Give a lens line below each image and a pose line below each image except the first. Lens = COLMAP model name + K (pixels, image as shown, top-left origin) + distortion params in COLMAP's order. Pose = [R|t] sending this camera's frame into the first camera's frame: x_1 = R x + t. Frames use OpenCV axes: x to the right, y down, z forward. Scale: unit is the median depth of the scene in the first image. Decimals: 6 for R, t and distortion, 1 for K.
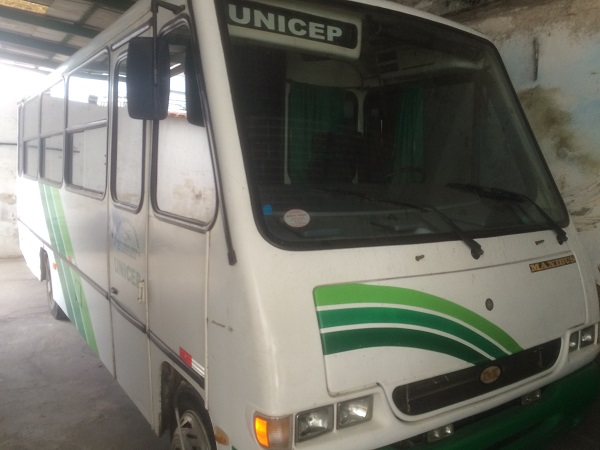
lens RADIAL K [[511.2, 0, 300.0], [0, 511.2, 225.0], [0, 0, 1]] dist [0.085077, -0.103620]
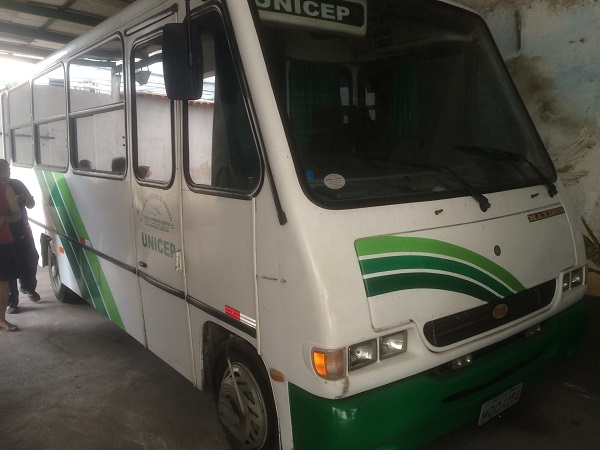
lens RADIAL K [[520.5, 0, 300.0], [0, 520.5, 225.0], [0, 0, 1]] dist [0.072298, -0.091494]
pose [[0.996916, -0.054313, 0.056653, -0.116055], [0.052128, 0.997865, 0.039358, 0.025584], [-0.058670, -0.036283, 0.997618, -0.115199]]
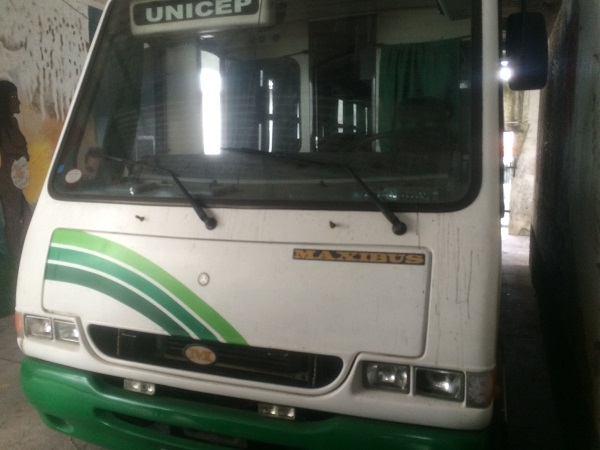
lens RADIAL K [[520.5, 0, 300.0], [0, 520.5, 225.0], [0, 0, 1]] dist [0.072298, -0.091494]
pose [[0.571908, 0.090669, -0.815292, 1.068670], [-0.072069, 0.995583, 0.060165, -0.008407], [0.817146, 0.024349, 0.575916, 0.535559]]
